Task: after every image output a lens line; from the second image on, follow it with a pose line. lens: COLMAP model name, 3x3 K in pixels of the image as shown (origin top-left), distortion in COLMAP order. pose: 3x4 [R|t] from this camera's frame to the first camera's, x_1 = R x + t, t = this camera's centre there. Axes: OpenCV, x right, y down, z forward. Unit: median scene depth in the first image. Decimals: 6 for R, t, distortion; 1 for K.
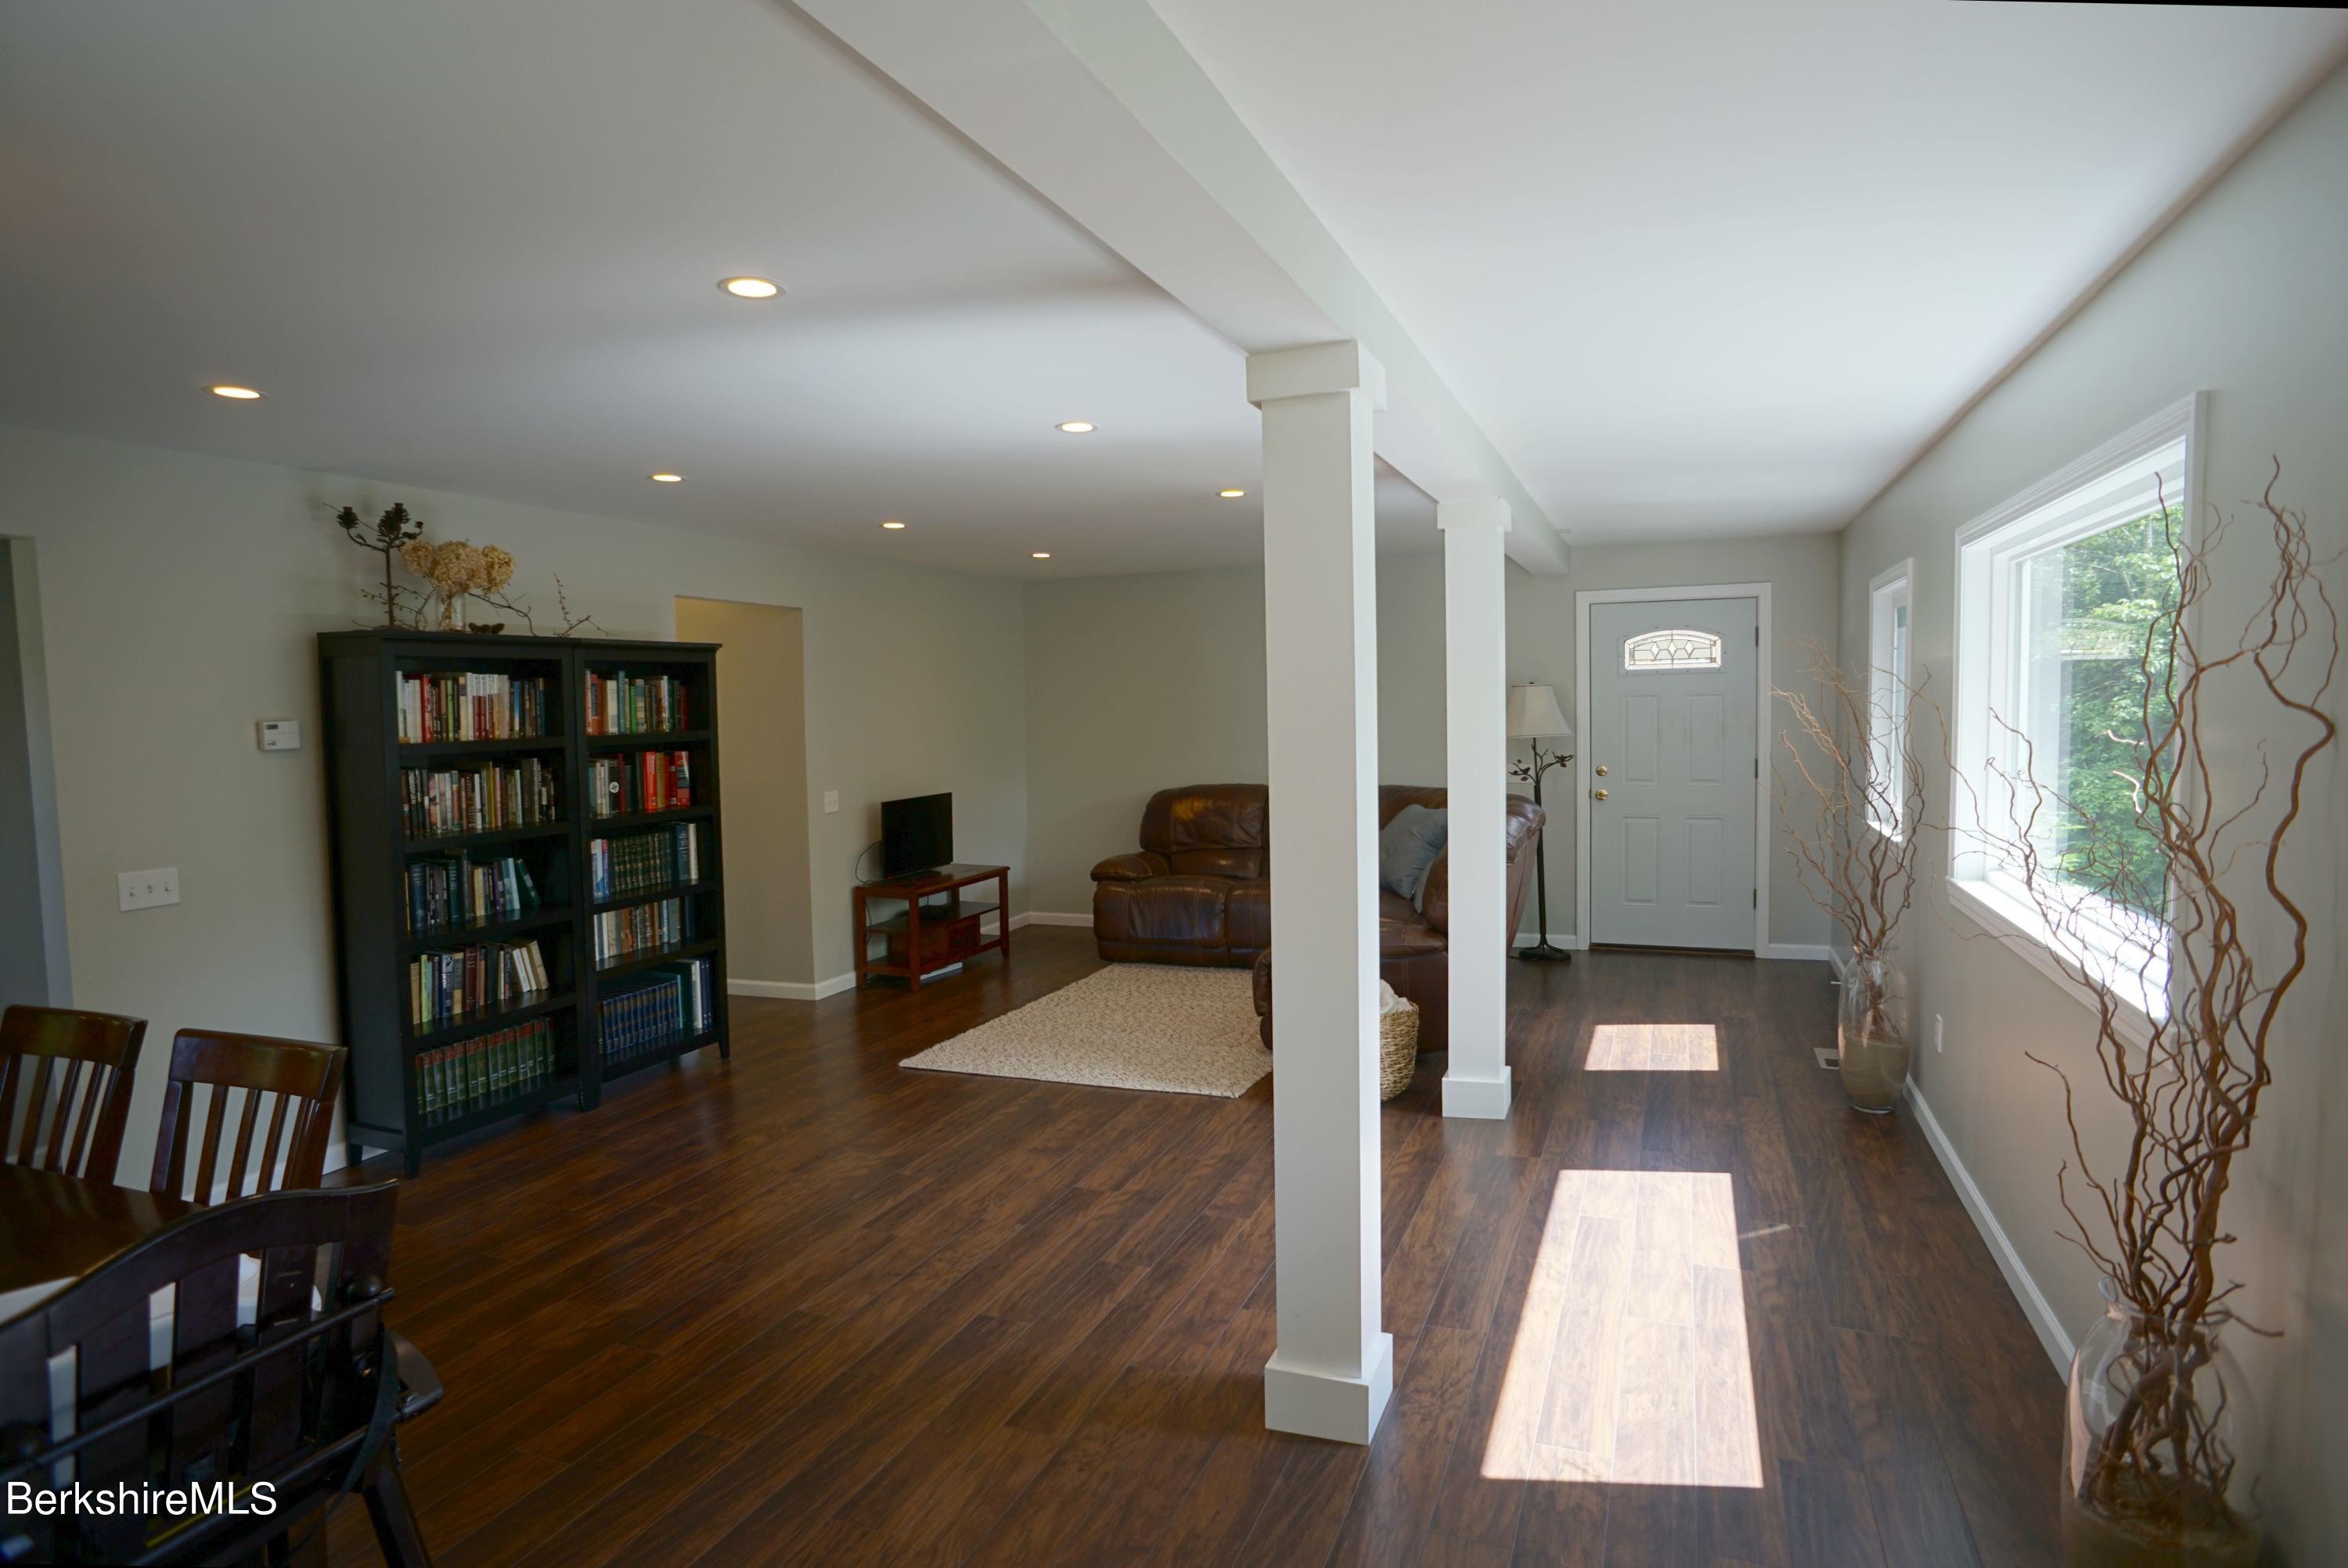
lens RADIAL K [[1247.1, 0, 1151.1], [0, 1247.1, 783.9], [0, 0, 1]] dist [-0.028763, 0.005518]
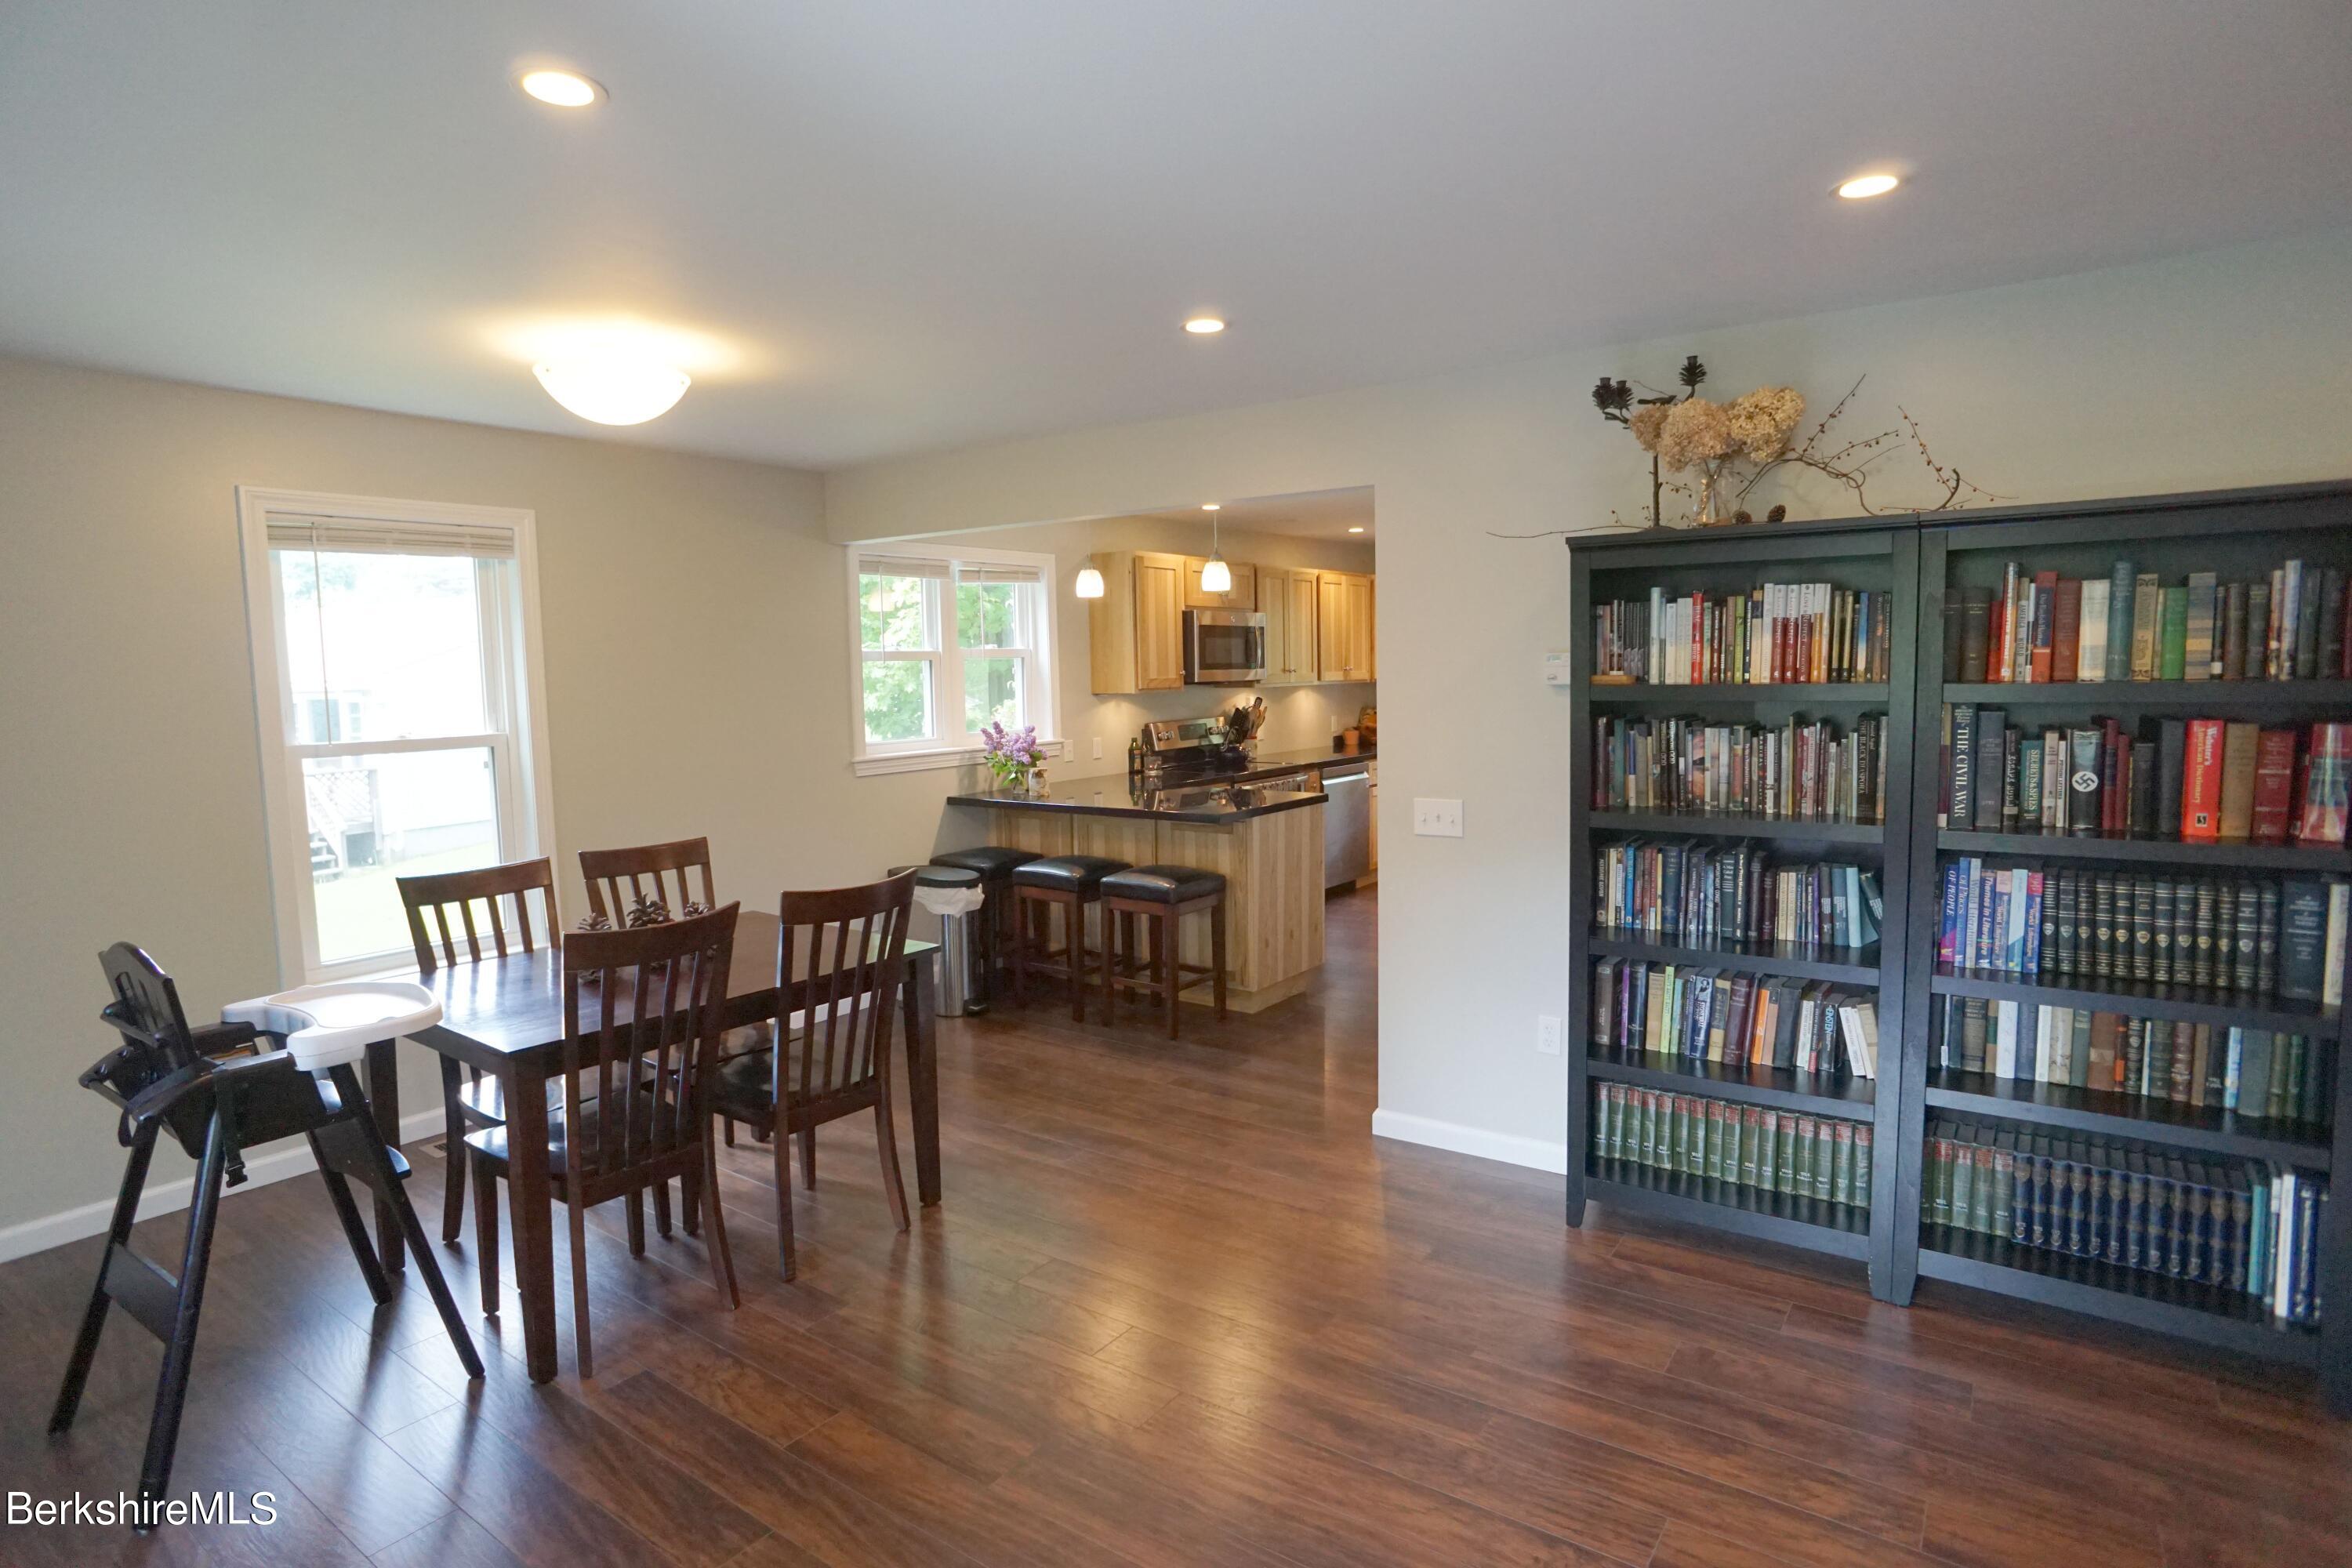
lens RADIAL K [[1253.6, 0, 1165.1], [0, 1253.6, 770.6], [0, 0, 1]] dist [-0.080119, 0.047967]
pose [[-0.238134, 0.107340, -0.965283, 0.191123], [-0.038921, 0.992021, 0.119915, -0.056057], [0.970452, 0.066126, -0.232056, 0.833549]]
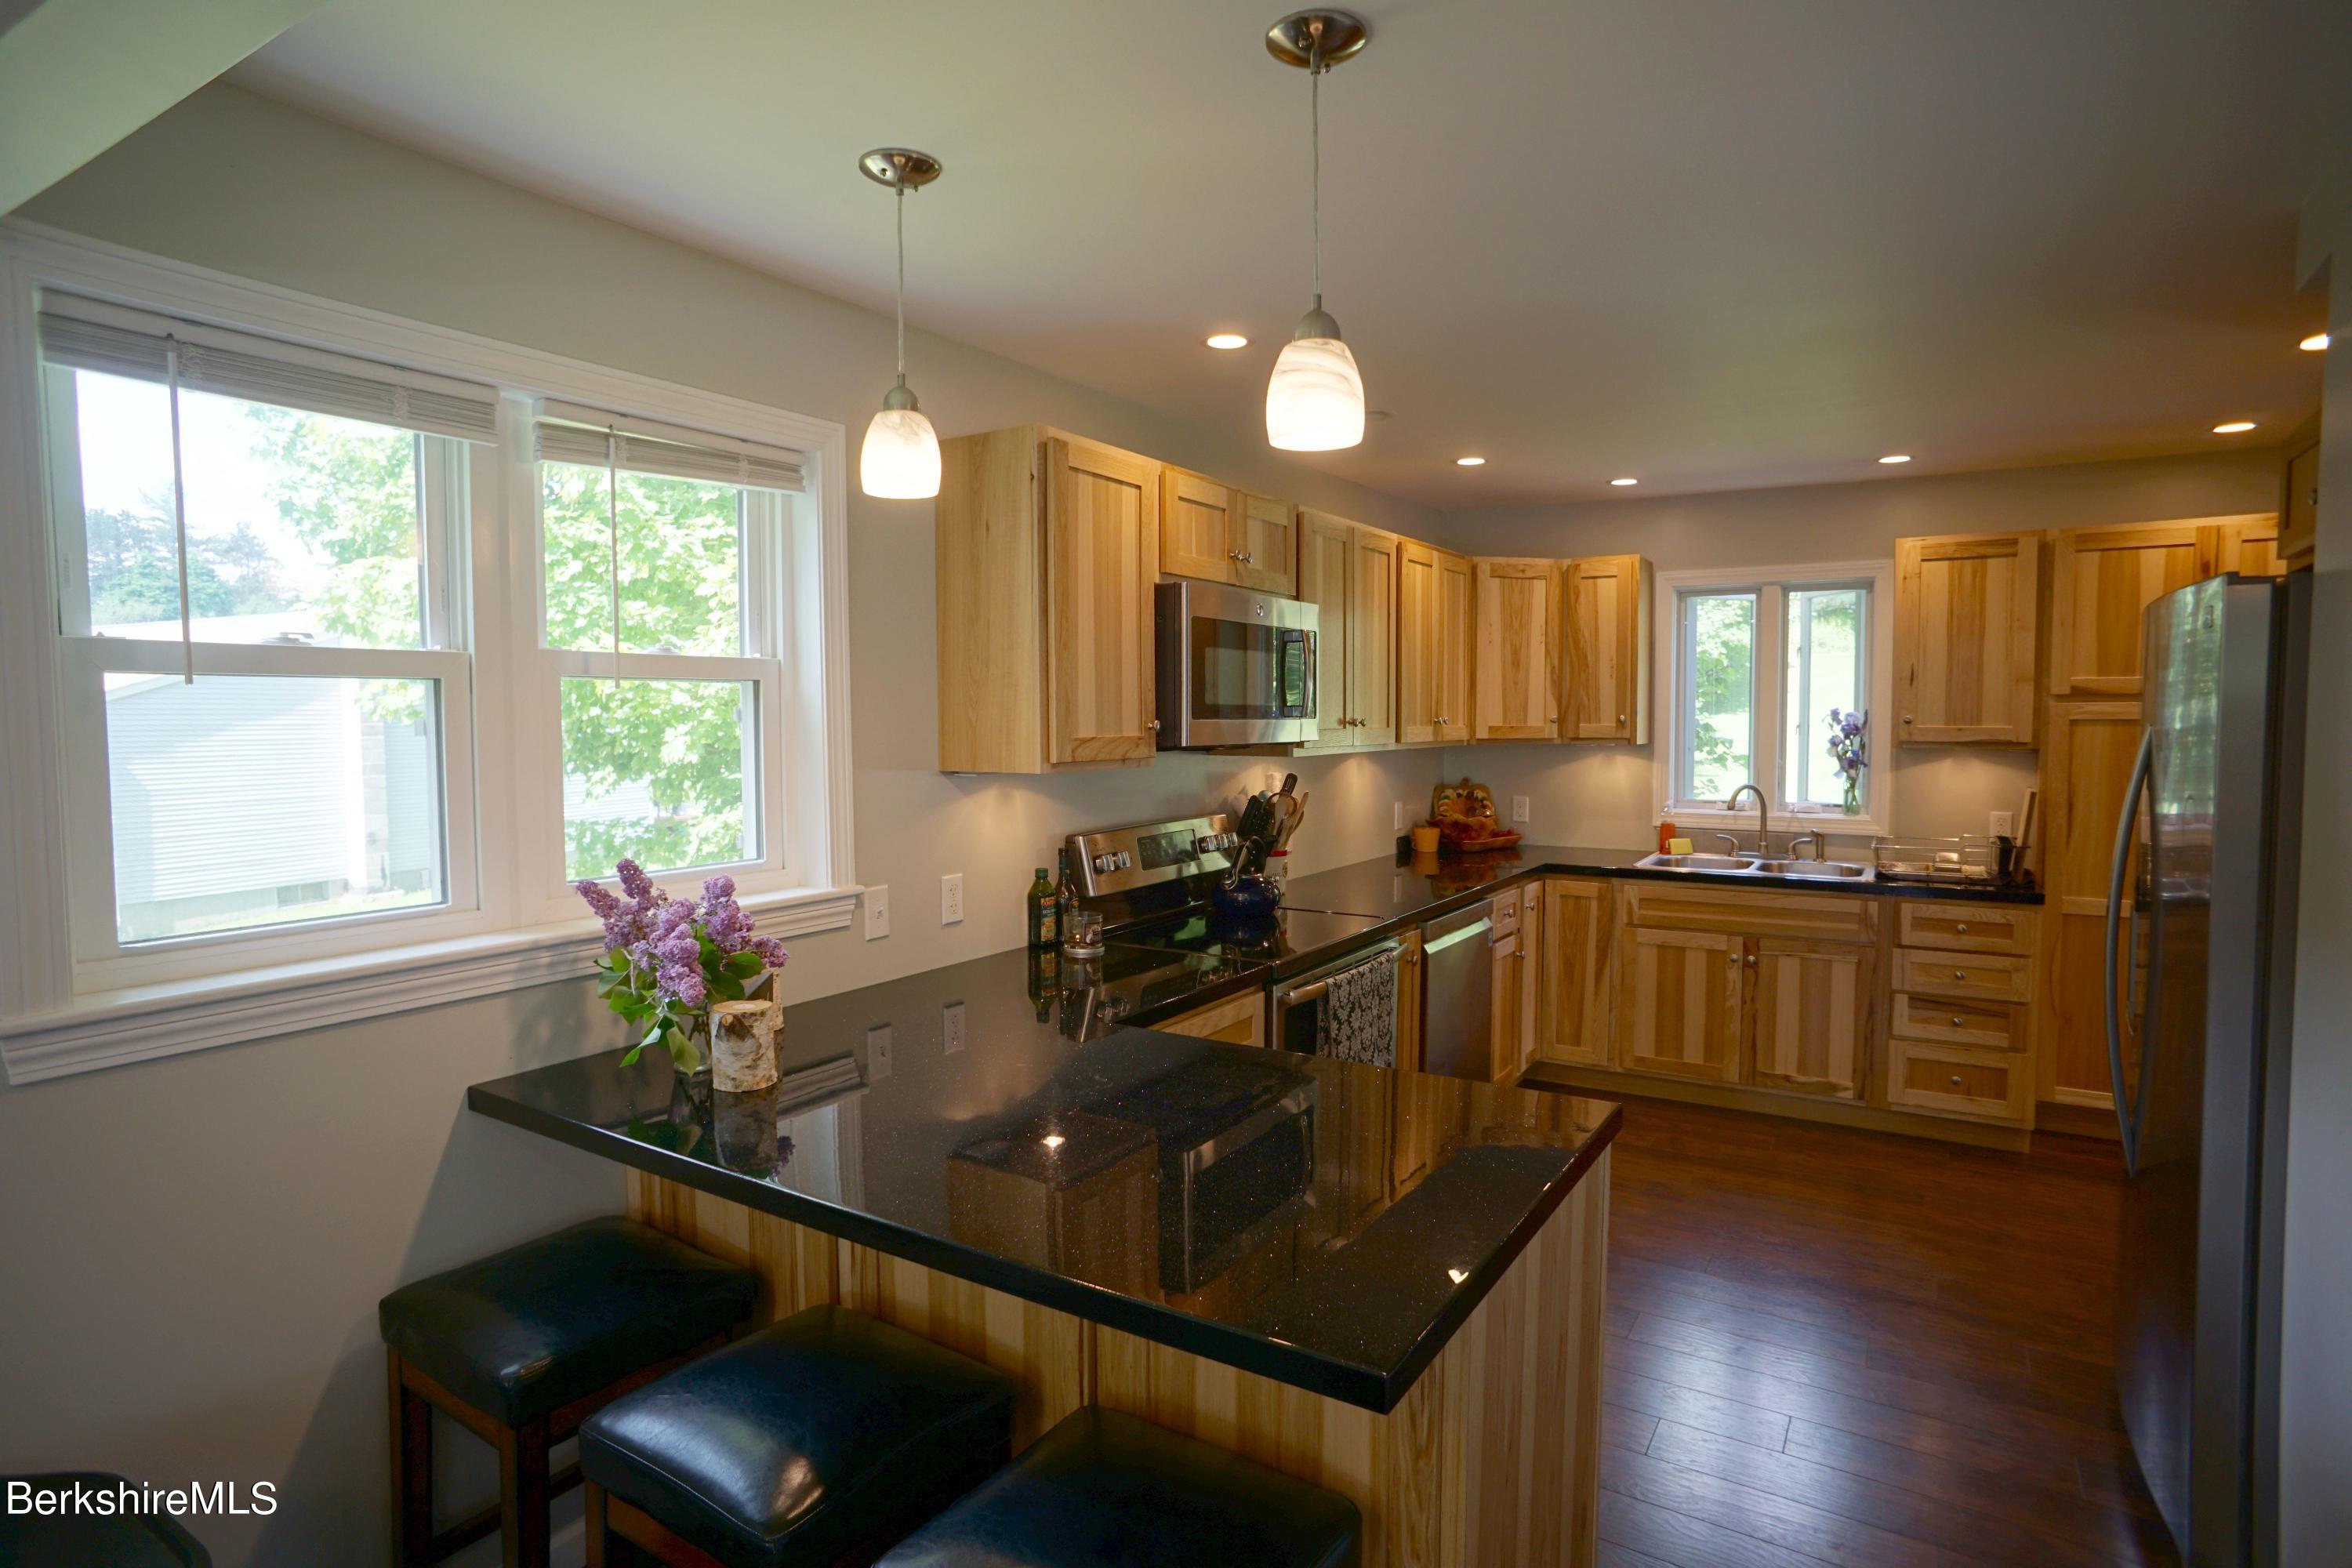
lens RADIAL K [[1253.6, 0, 1163.5], [0, 1253.6, 774.1], [0, 0, 1]] dist [-0.080119, 0.047967]
pose [[-0.183176, 0.069865, -0.980594, -0.655677], [-0.056255, 0.995092, 0.081406, -0.020132], [0.981469, 0.070075, -0.178347, 0.615493]]
